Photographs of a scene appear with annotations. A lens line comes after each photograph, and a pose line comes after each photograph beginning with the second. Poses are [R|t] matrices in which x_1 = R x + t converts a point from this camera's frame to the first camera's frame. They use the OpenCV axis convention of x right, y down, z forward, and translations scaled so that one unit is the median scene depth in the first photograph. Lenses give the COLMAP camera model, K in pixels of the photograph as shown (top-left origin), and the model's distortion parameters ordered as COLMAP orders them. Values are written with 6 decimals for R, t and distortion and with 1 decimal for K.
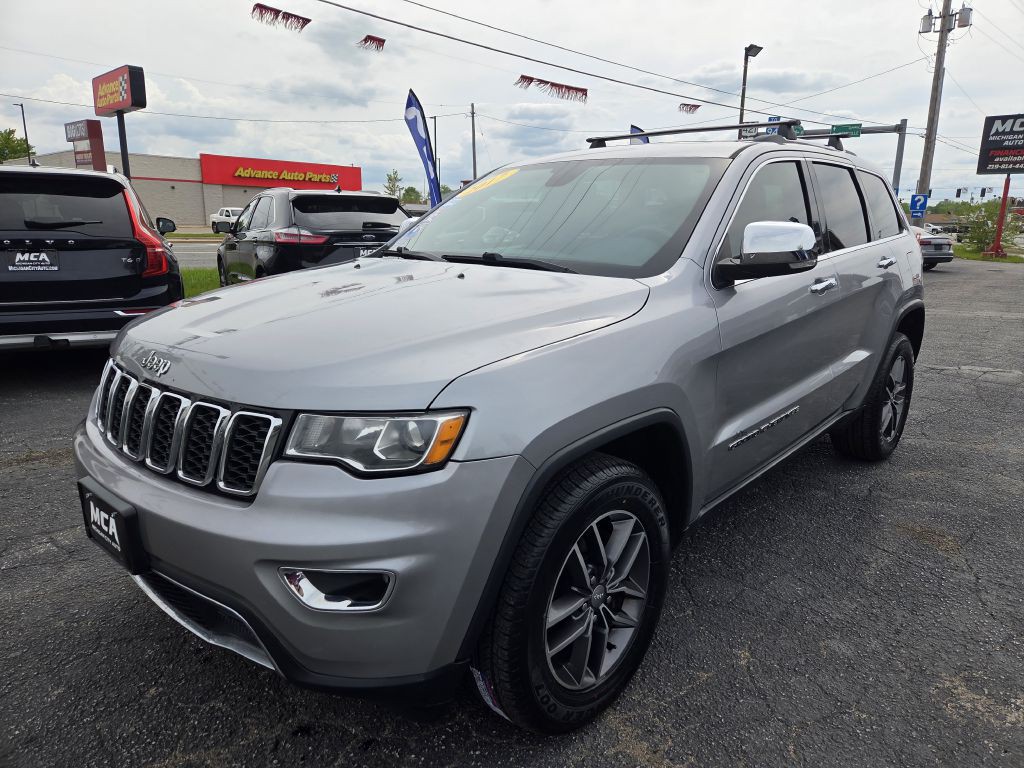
lens RADIAL K [[699.9, 0, 527.5], [0, 699.9, 381.6], [0, 0, 1]] dist [0.082313, -0.068826]
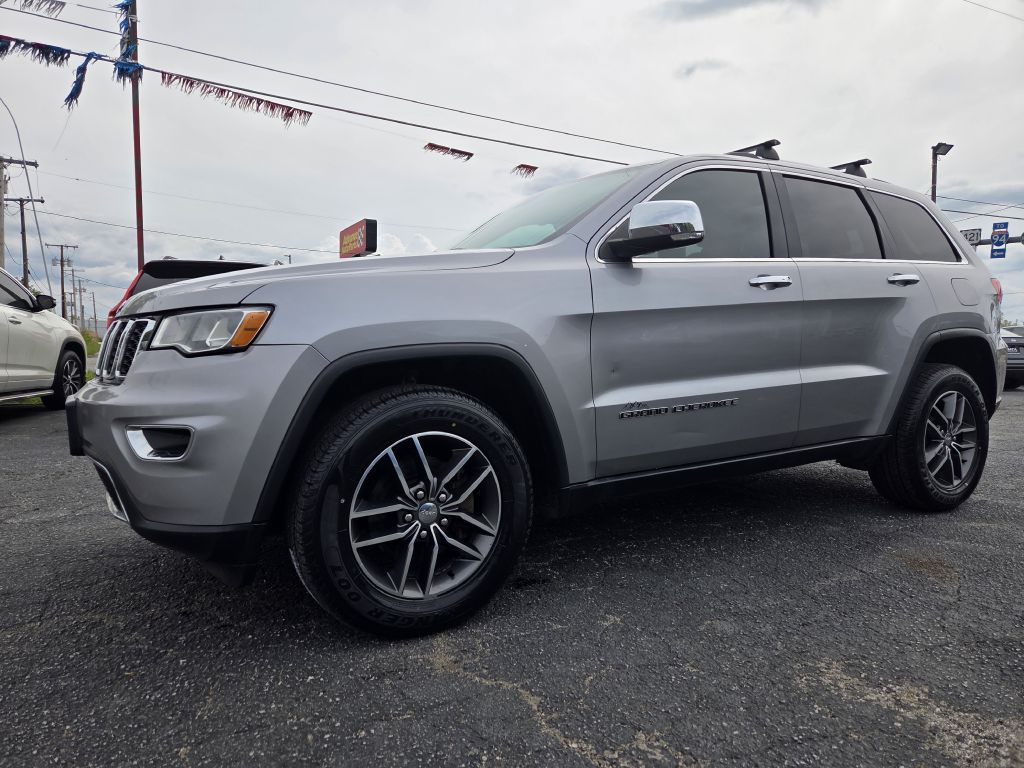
lens RADIAL K [[702.6, 0, 506.8], [0, 702.6, 372.6], [0, 0, 1]] dist [0.077426, -0.063209]
pose [[0.952833, 0.000610, -0.303495, 0.472271], [-0.058303, 0.981741, -0.181069, 0.244723], [0.297843, 0.190223, 0.935470, -0.014196]]
